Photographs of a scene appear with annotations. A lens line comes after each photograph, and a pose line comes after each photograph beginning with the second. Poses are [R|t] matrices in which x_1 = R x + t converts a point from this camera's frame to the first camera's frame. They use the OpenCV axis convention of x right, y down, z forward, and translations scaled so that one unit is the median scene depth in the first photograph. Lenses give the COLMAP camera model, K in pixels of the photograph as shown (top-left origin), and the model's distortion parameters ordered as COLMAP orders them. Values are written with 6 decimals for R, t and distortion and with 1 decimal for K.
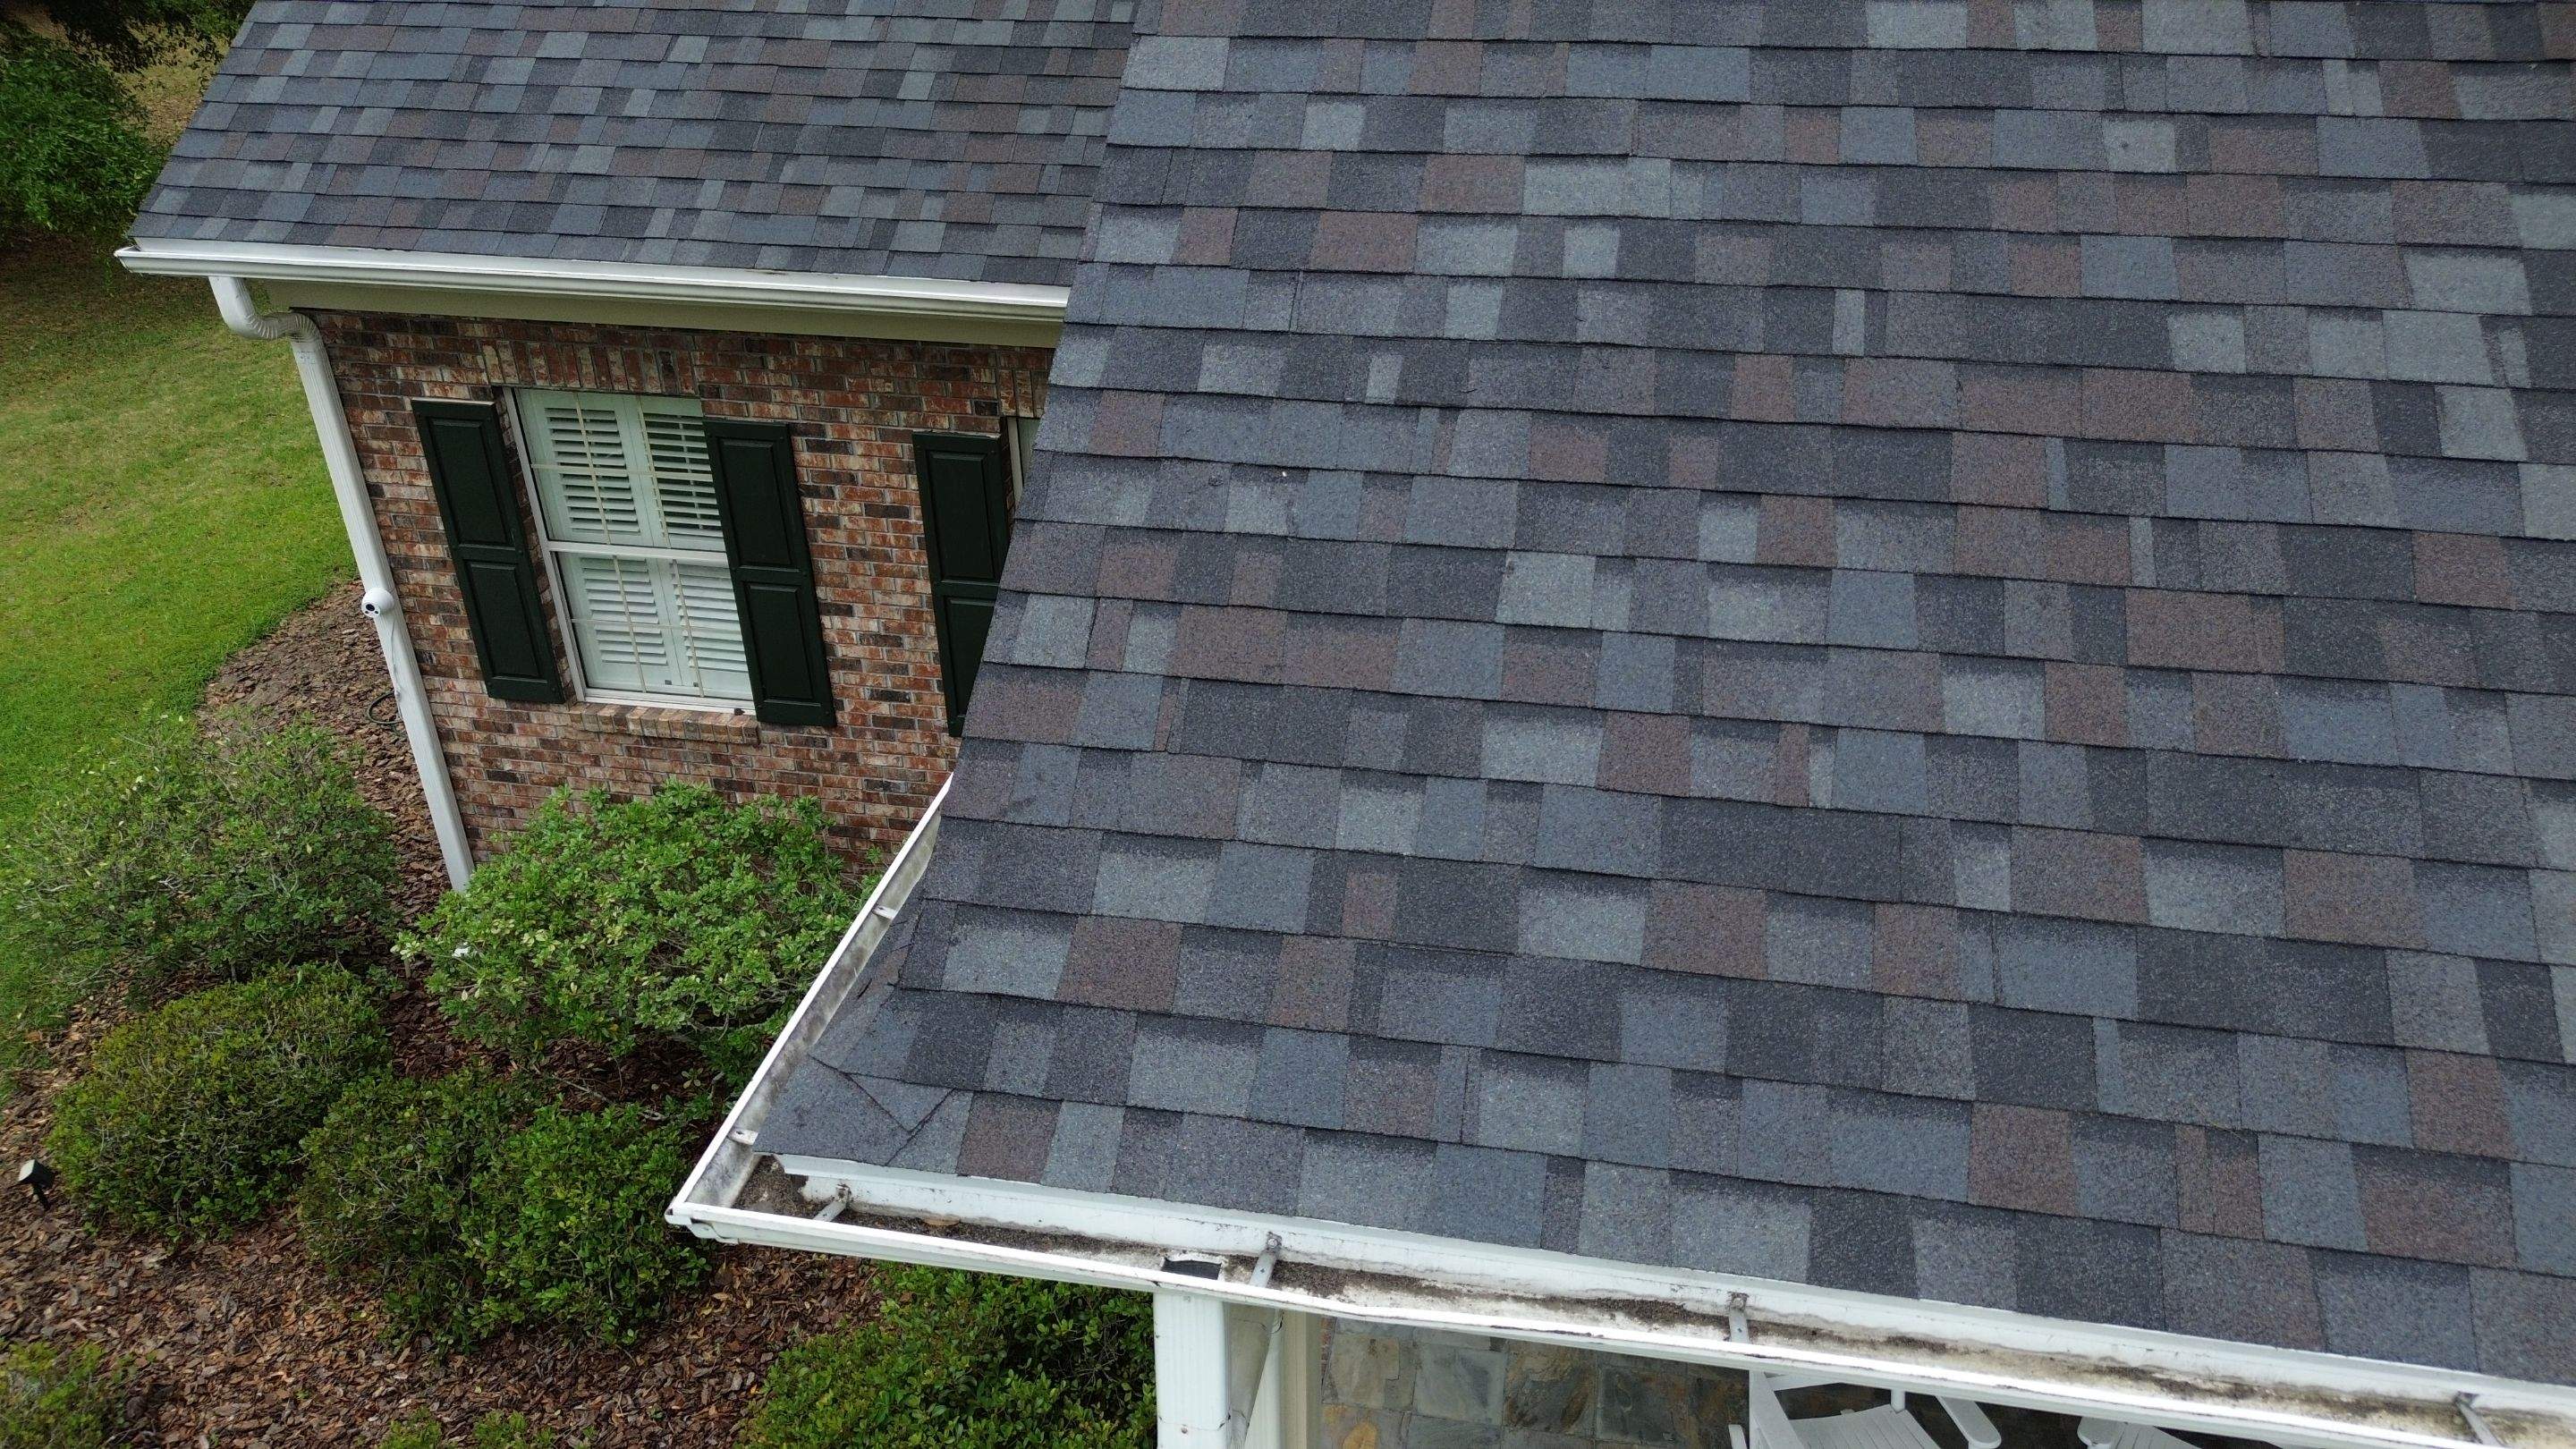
lens RADIAL K [[1783.3, 0, 1287.8], [0, 1783.3, 751.4], [0, 0, 1]] dist [0.076798, -0.060270]
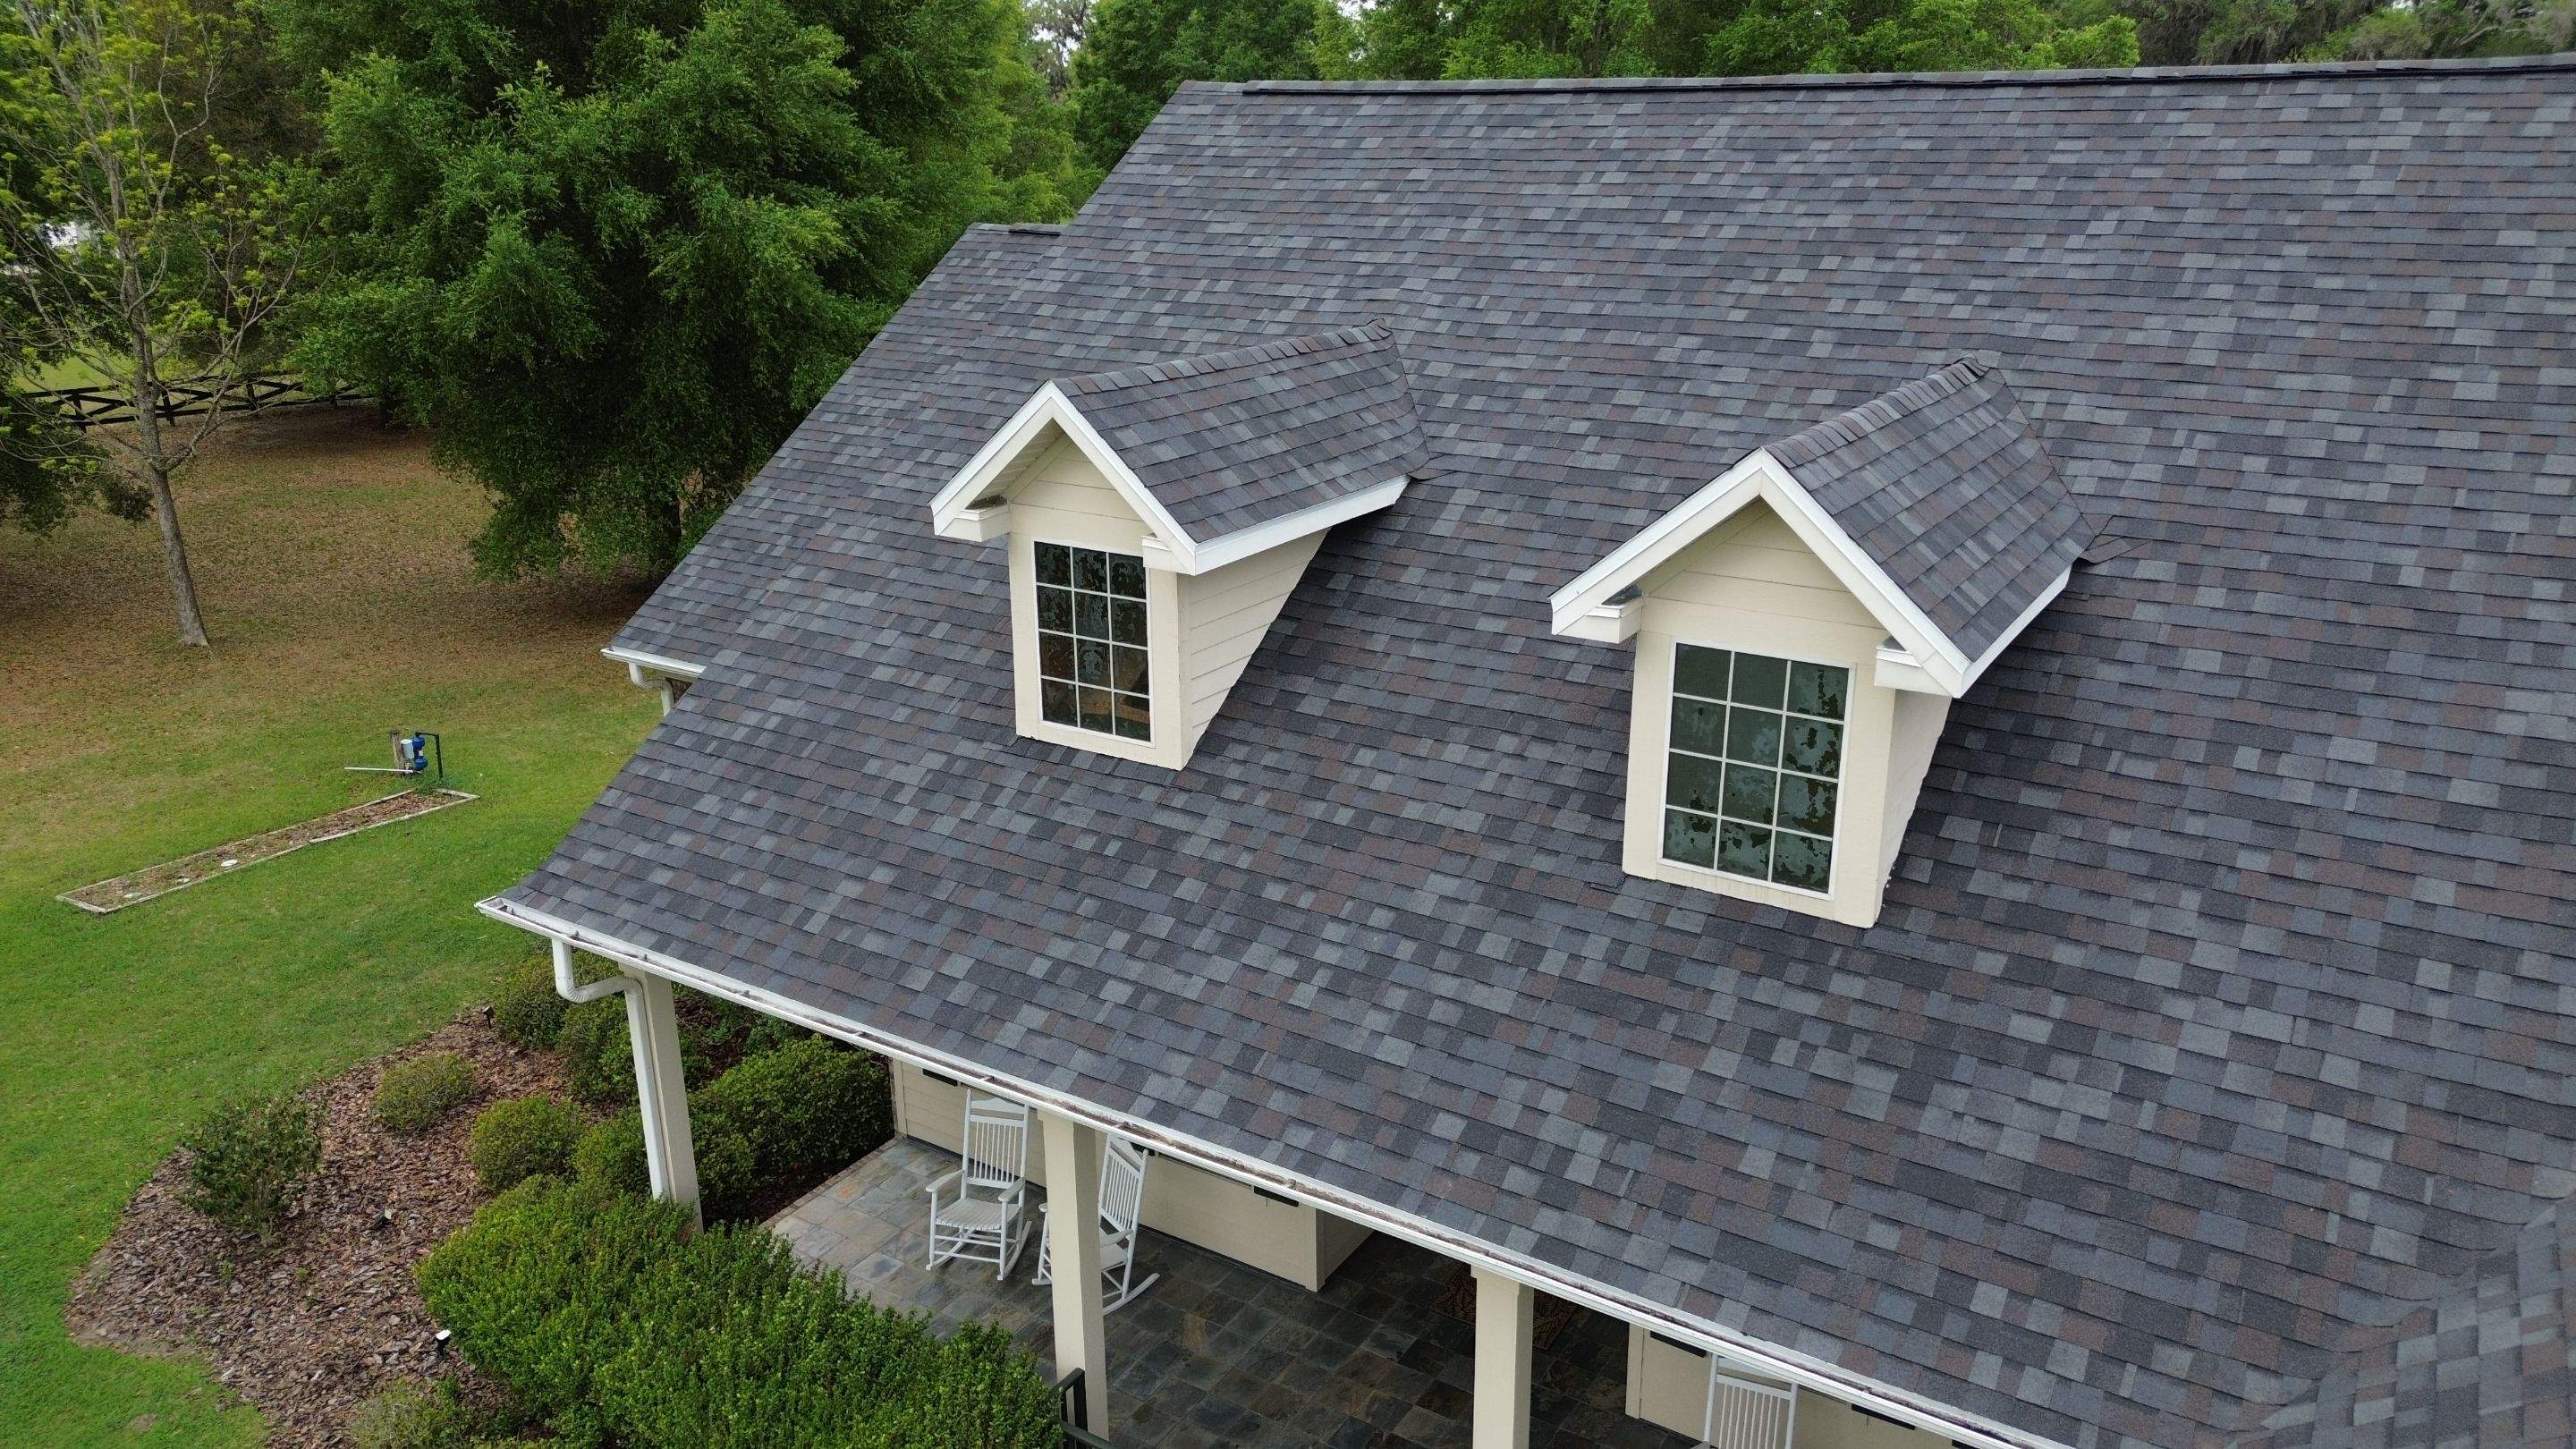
lens RADIAL K [[1814.4, 0, 1298.6], [0, 1814.4, 718.3], [0, 0, 1]] dist [0.074977, -0.068636]
pose [[0.921405, 0.118064, -0.370235, 2.745079], [-0.193134, 0.965863, -0.172650, 0.169292], [0.337212, 0.230585, 0.912753, -2.244134]]
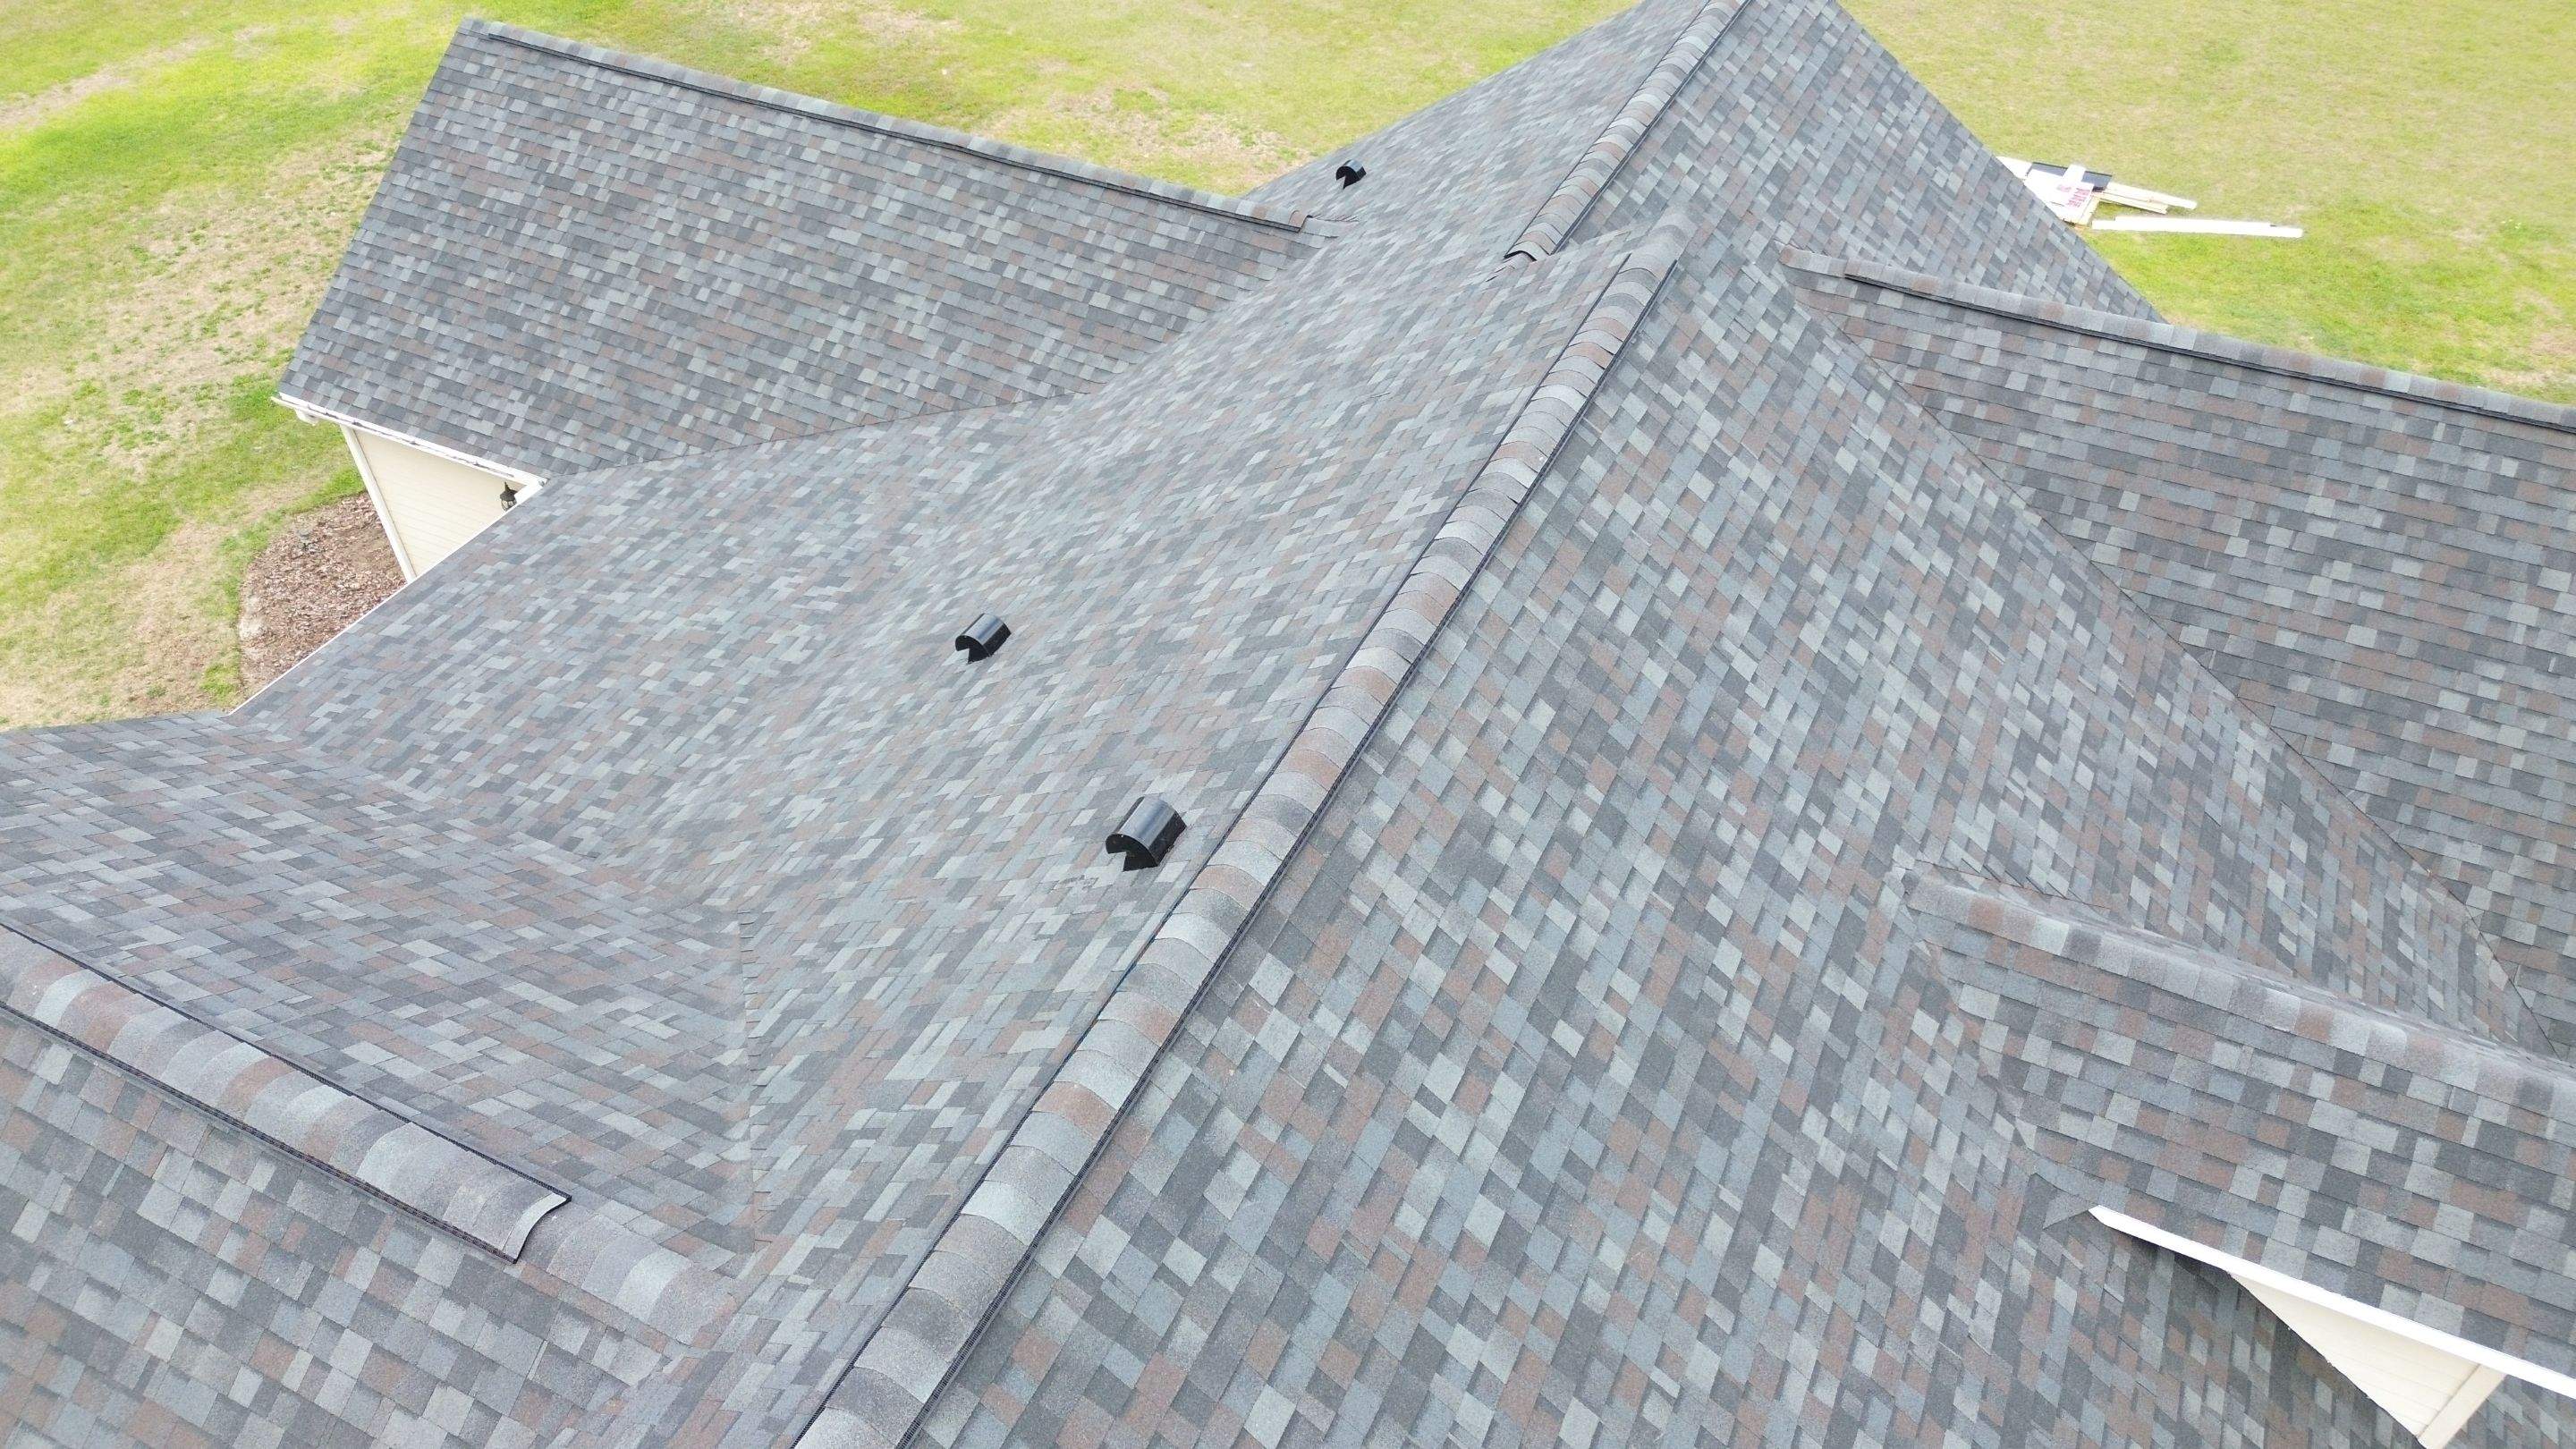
lens RADIAL K [[1822.7, 0, 1298.0], [0, 1822.7, 718.7], [0, 0, 1]] dist [0.072149, -0.068609]
pose [[0.278485, -0.652391, 0.704863, 0.146726], [0.491162, 0.727408, 0.479205, -3.671221], [-0.825352, 0.212751, 0.523002, 0.494779]]
